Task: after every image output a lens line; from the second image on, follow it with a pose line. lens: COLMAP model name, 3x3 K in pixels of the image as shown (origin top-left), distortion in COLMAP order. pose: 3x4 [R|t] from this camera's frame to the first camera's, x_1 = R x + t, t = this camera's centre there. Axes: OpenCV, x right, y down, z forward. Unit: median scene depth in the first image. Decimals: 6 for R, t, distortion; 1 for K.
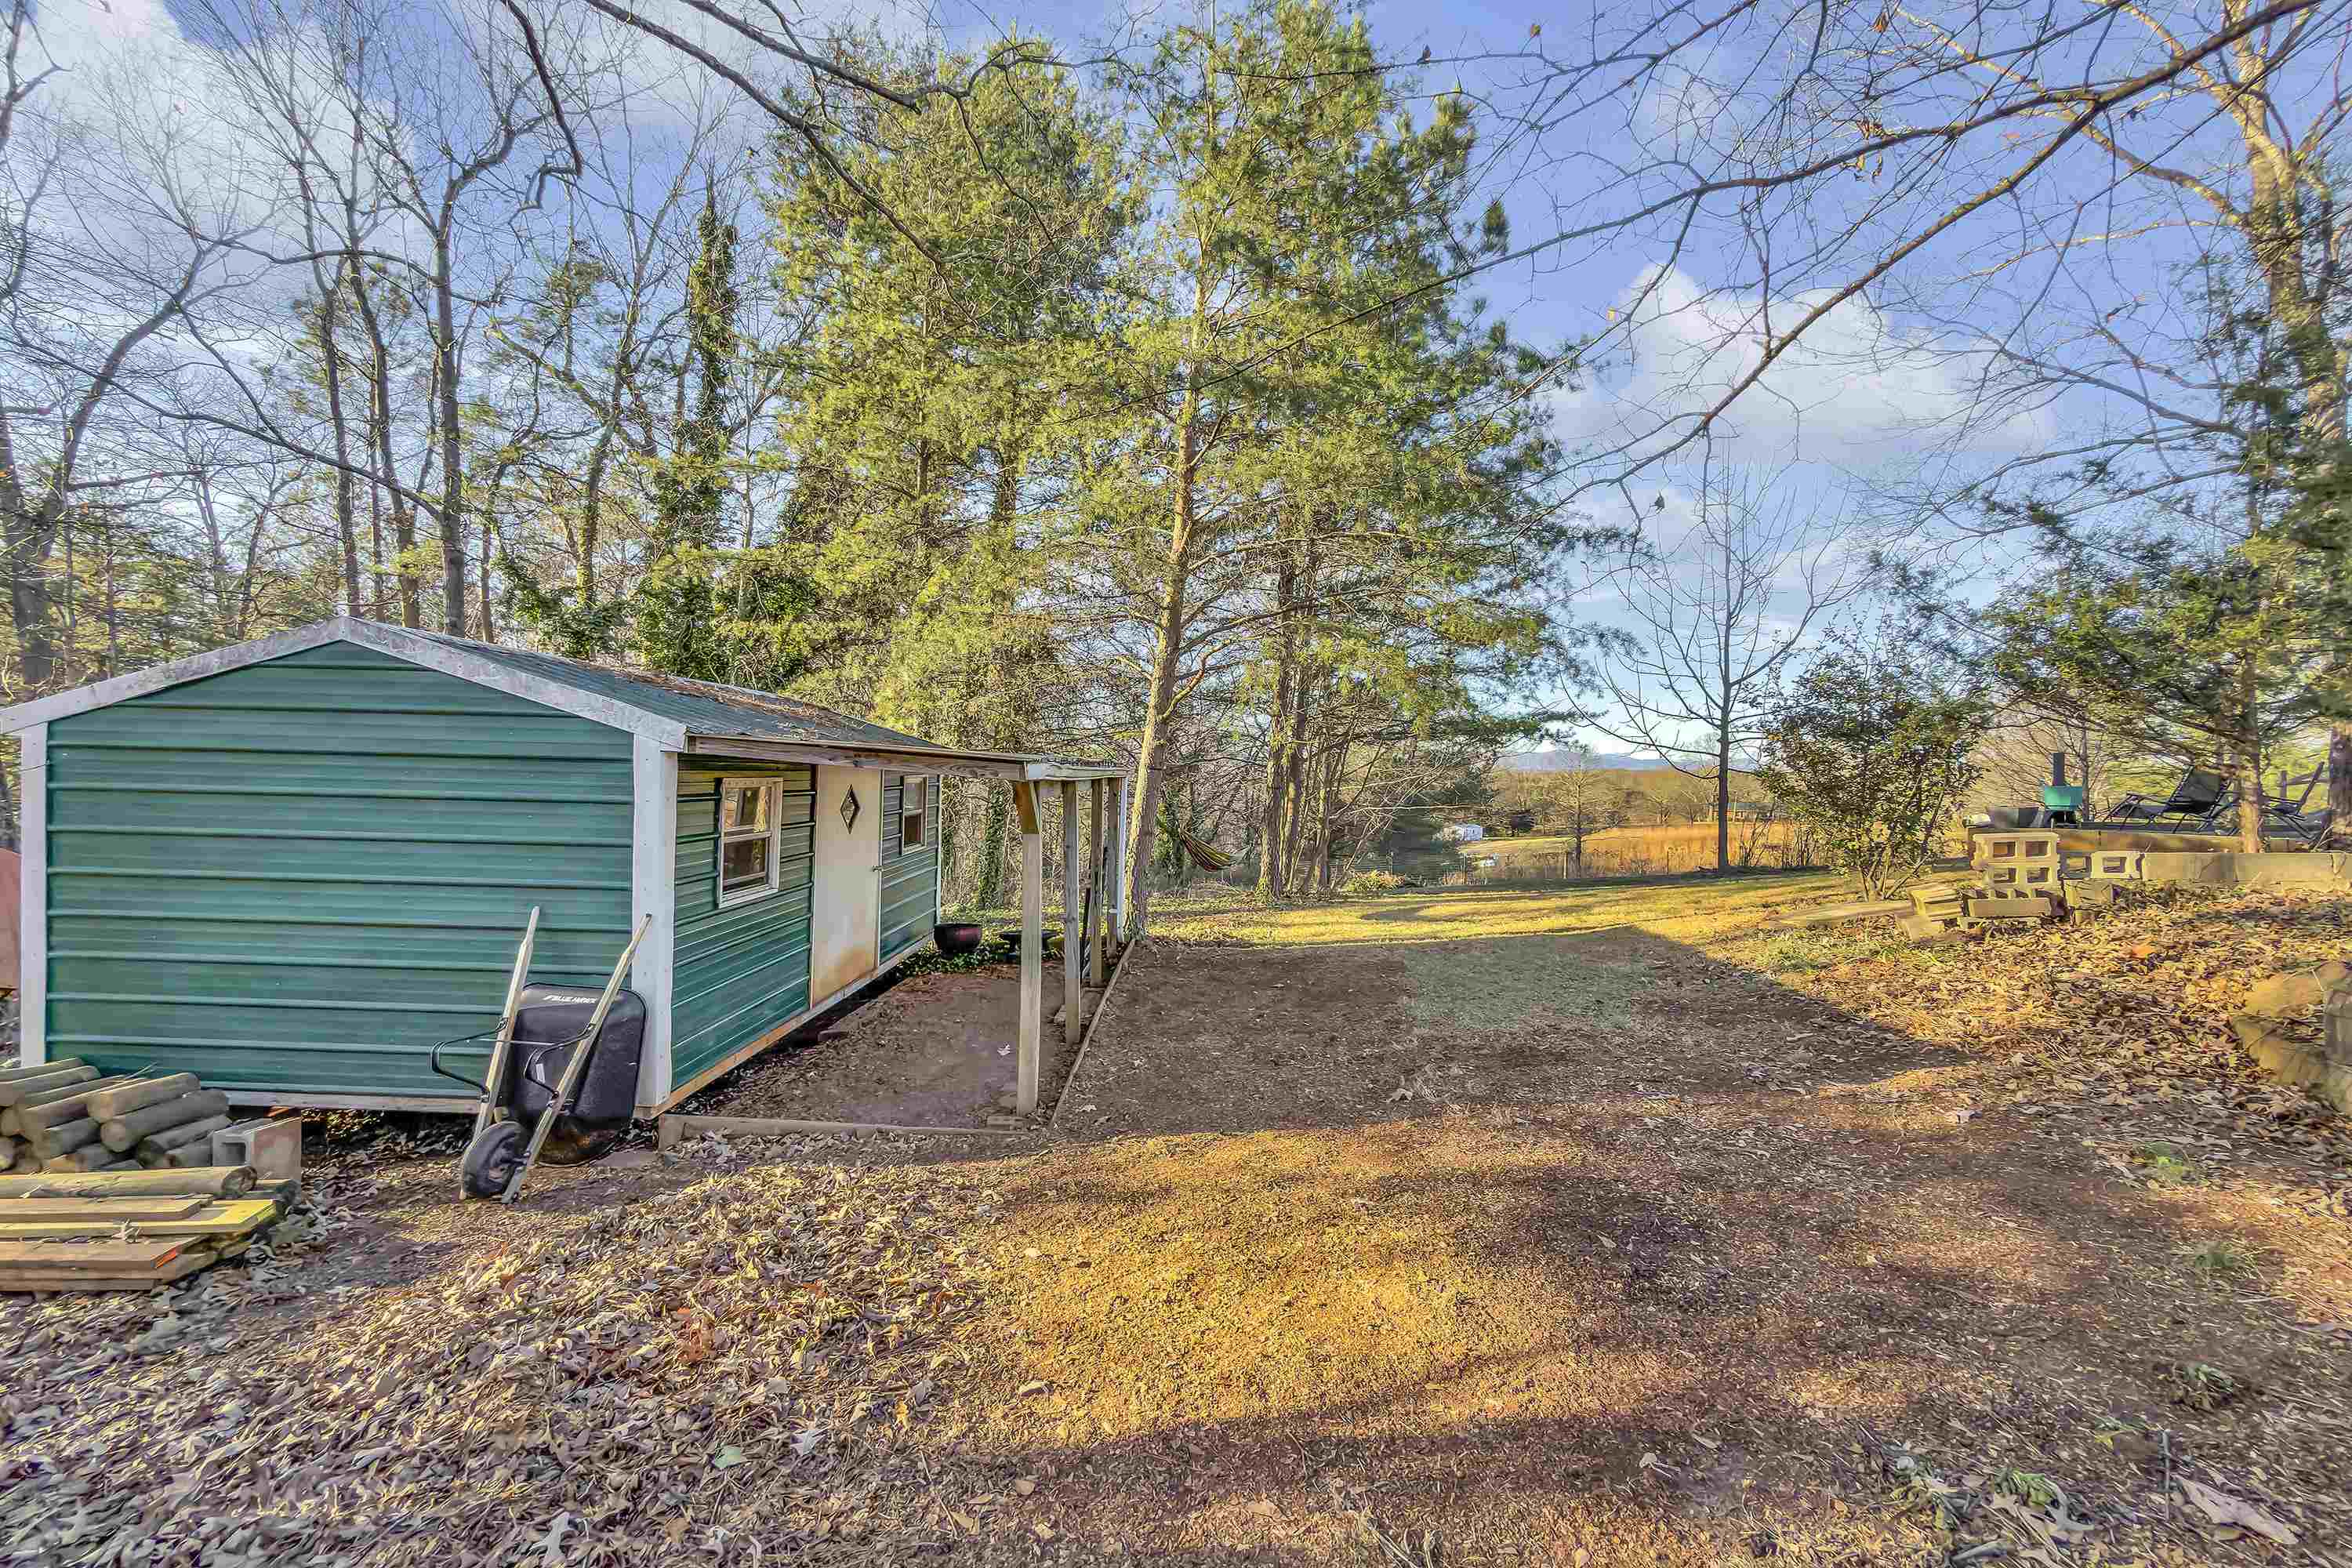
lens RADIAL K [[942.0, 0, 1189.1], [0, 942.0, 788.8], [0, 0, 1]] dist [-0.002058, 0.000334]
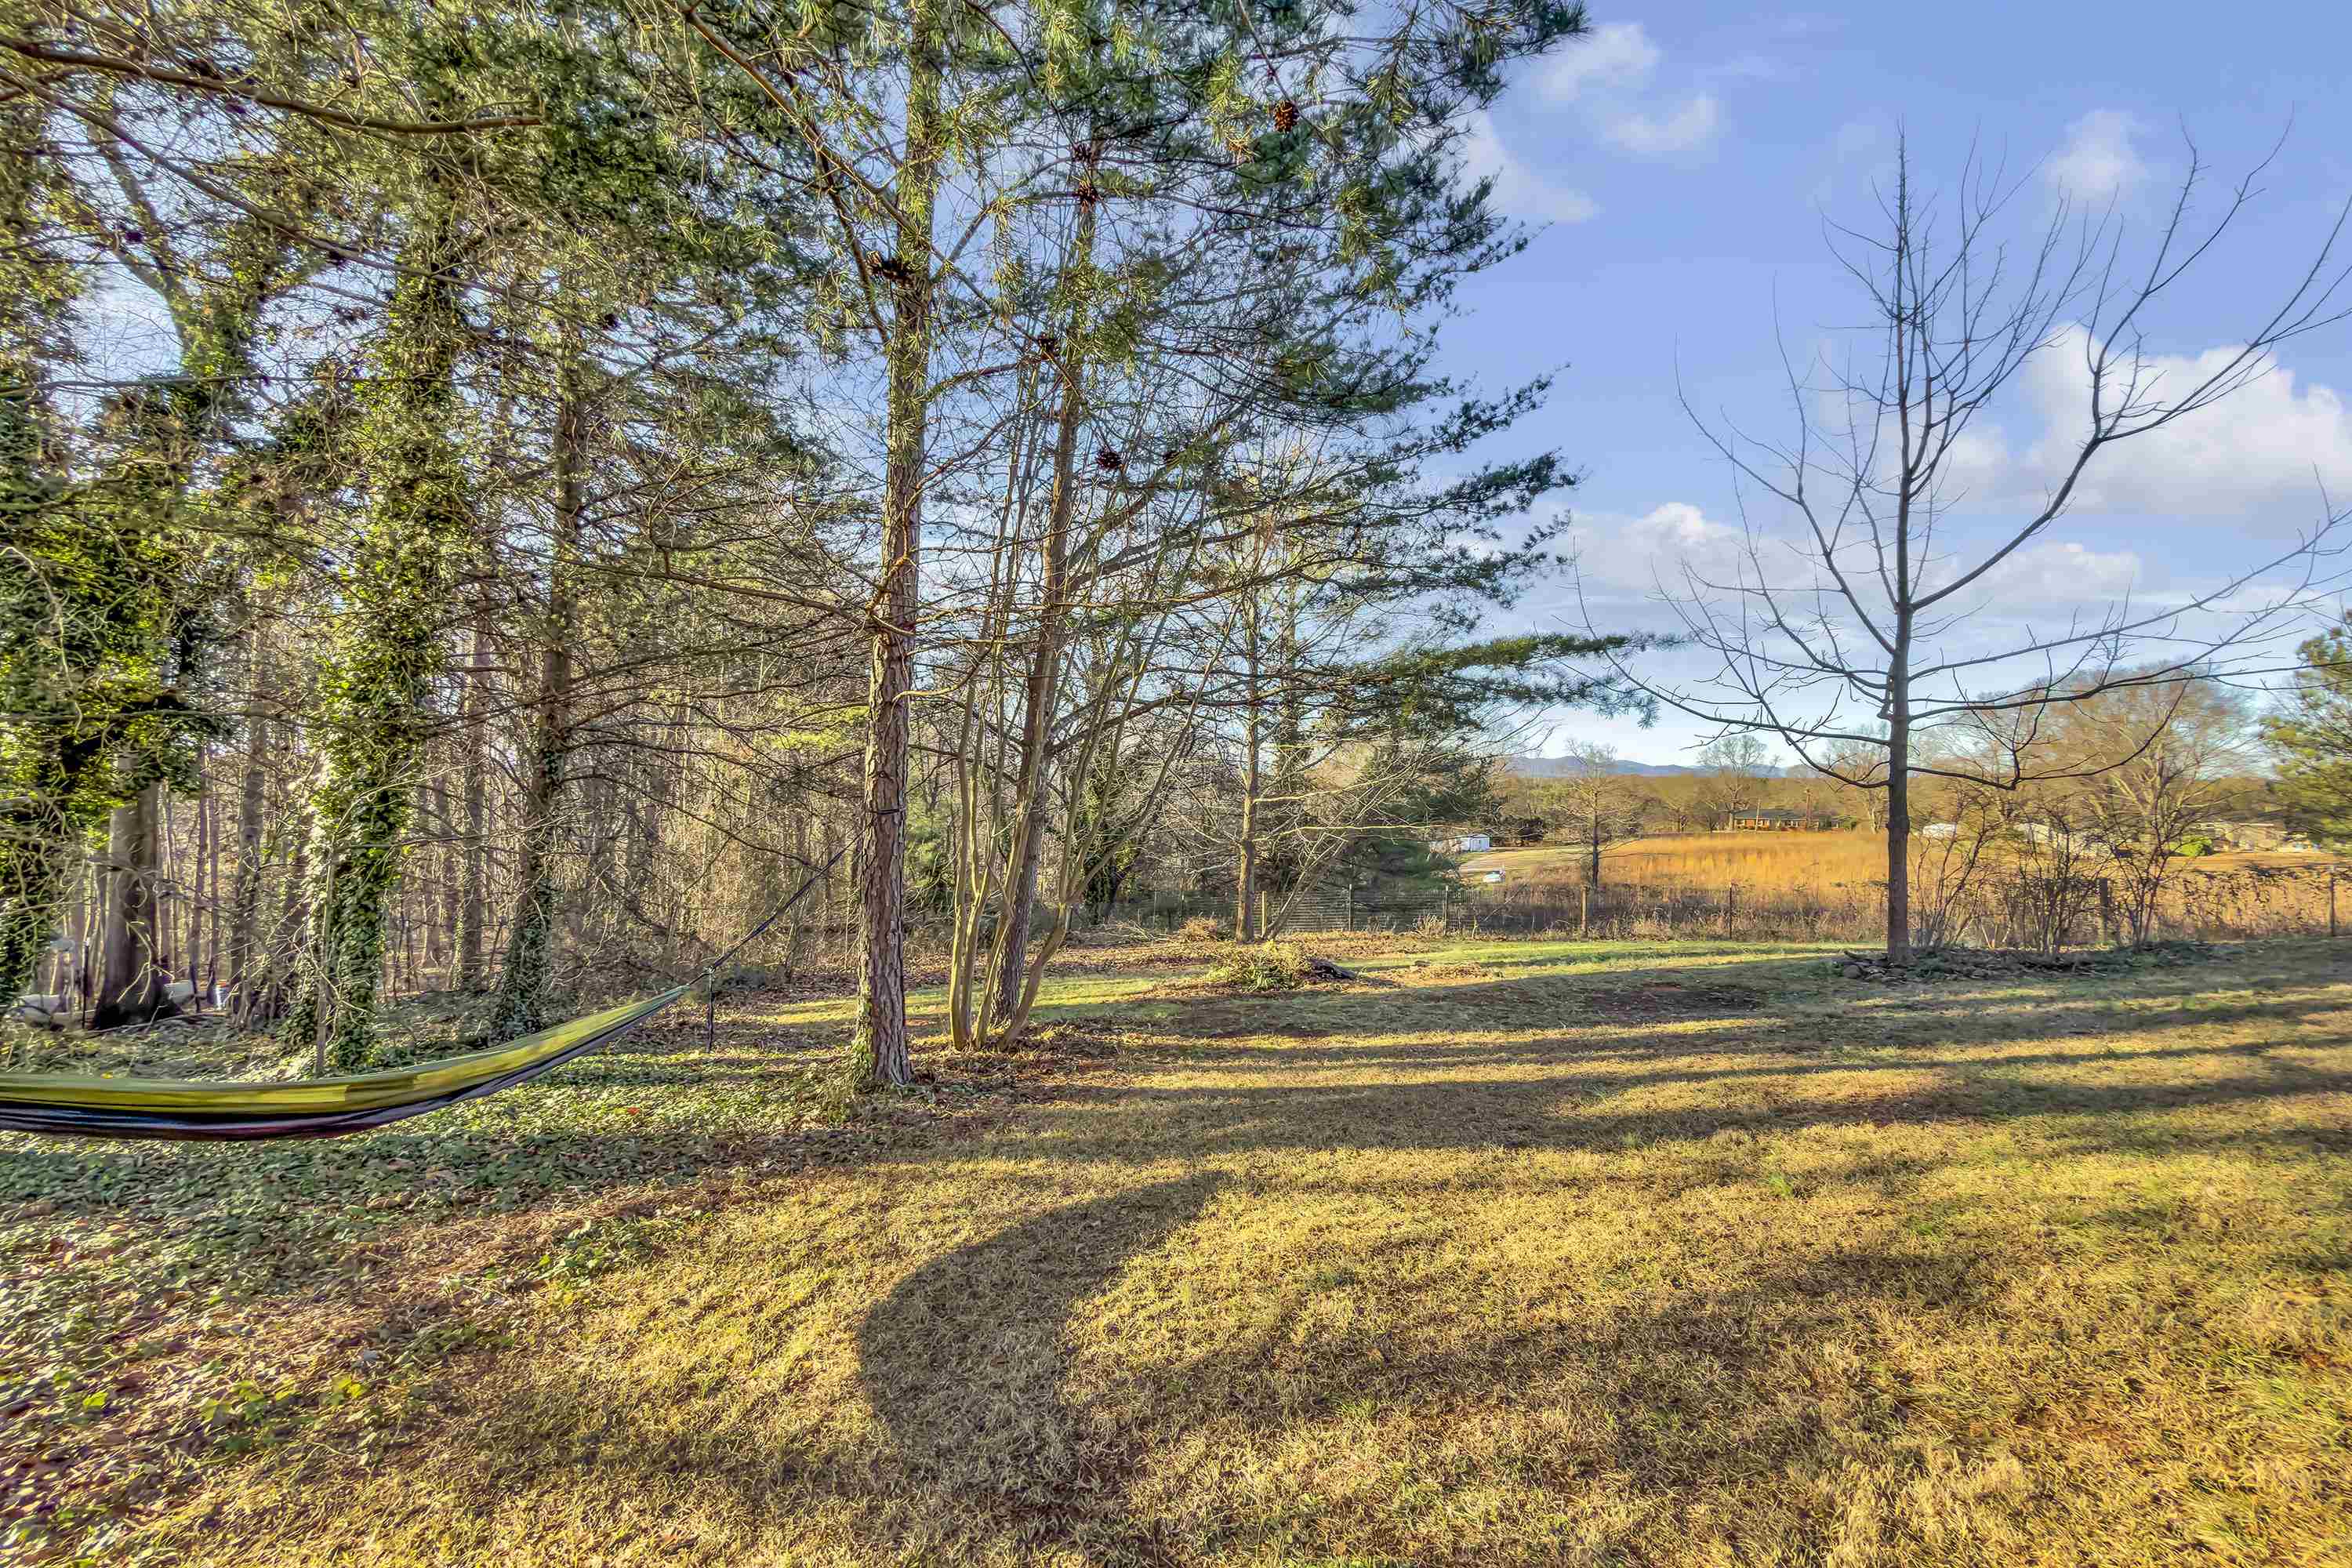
lens RADIAL K [[942.0, 0, 1182.0], [0, 942.0, 792.1], [0, 0, 1]] dist [-0.002058, 0.000334]
pose [[0.999768, 0.011214, -0.018377, 0.071118], [-0.011216, 0.999937, -0.000007, -0.001453], [0.018375, 0.000213, 0.999831, 0.182563]]
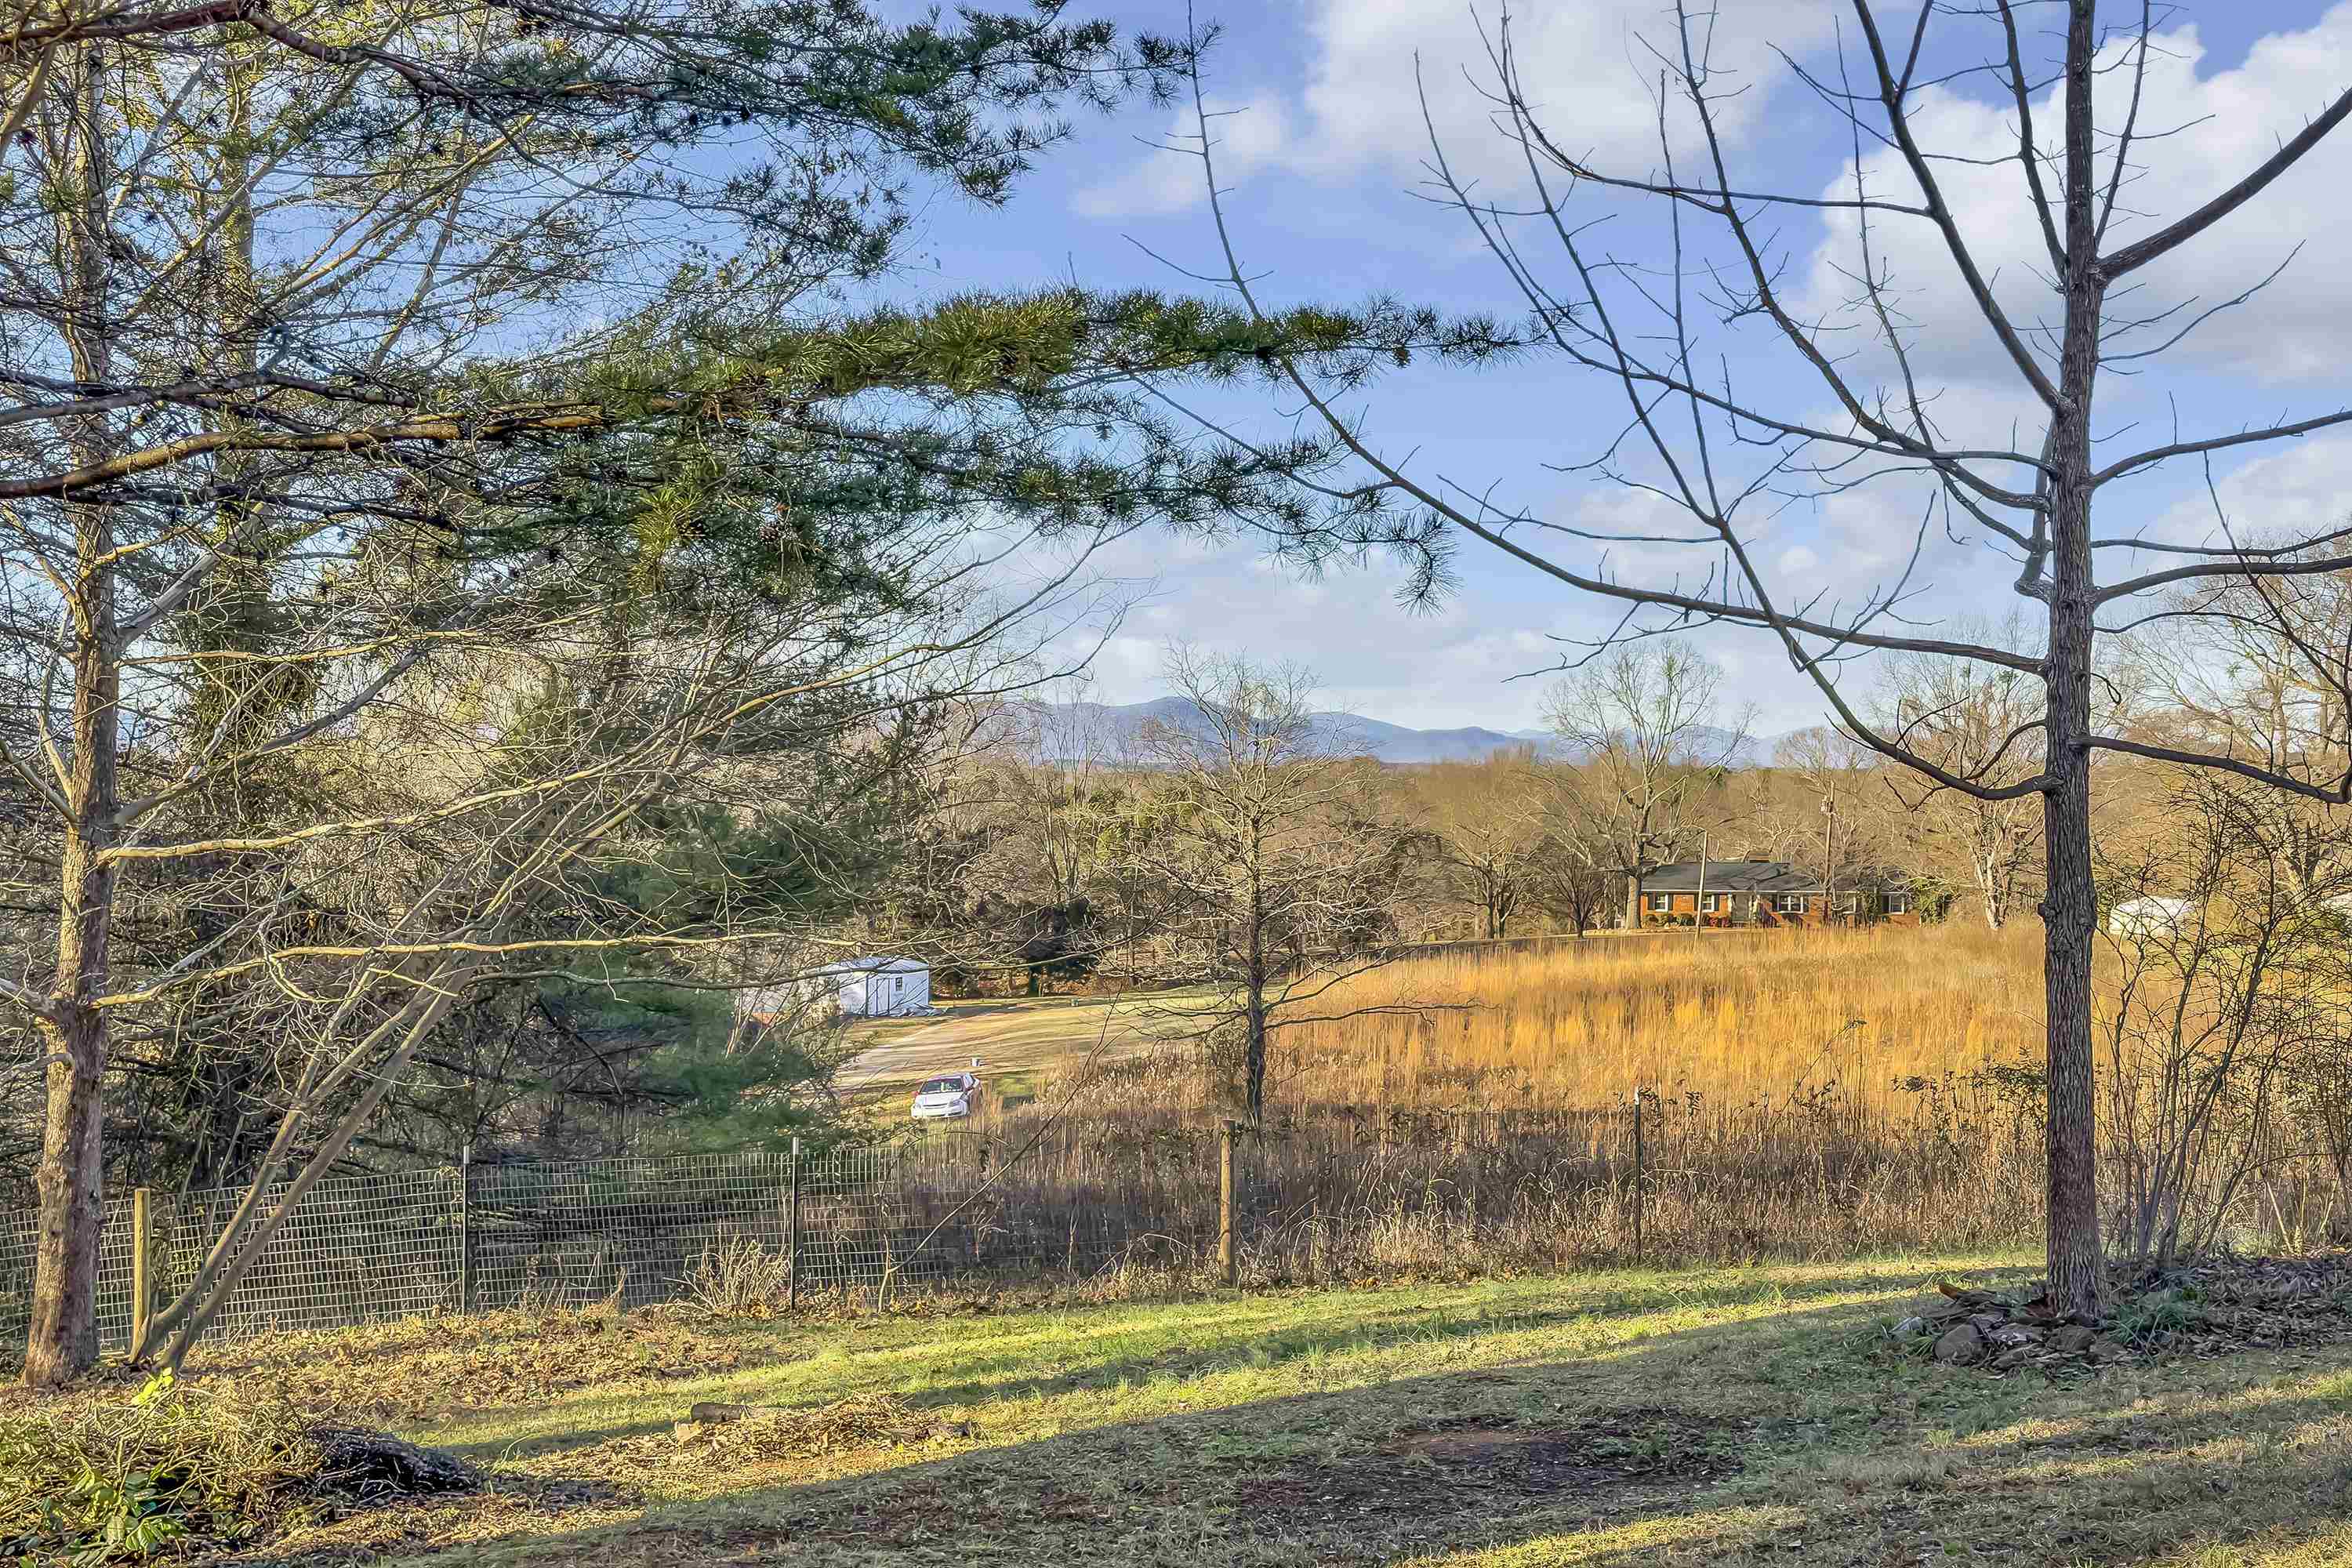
lens RADIAL K [[3282.3, 0, 1179.0], [0, 3282.3, 803.1], [0, 0, 1]] dist [0.032918, 0.000000]
pose [[0.931185, 0.006043, 0.364497, 0.071760], [-0.003433, 0.999964, -0.007808, -0.001575], [-0.364531, 0.006019, 0.931172, 0.185463]]
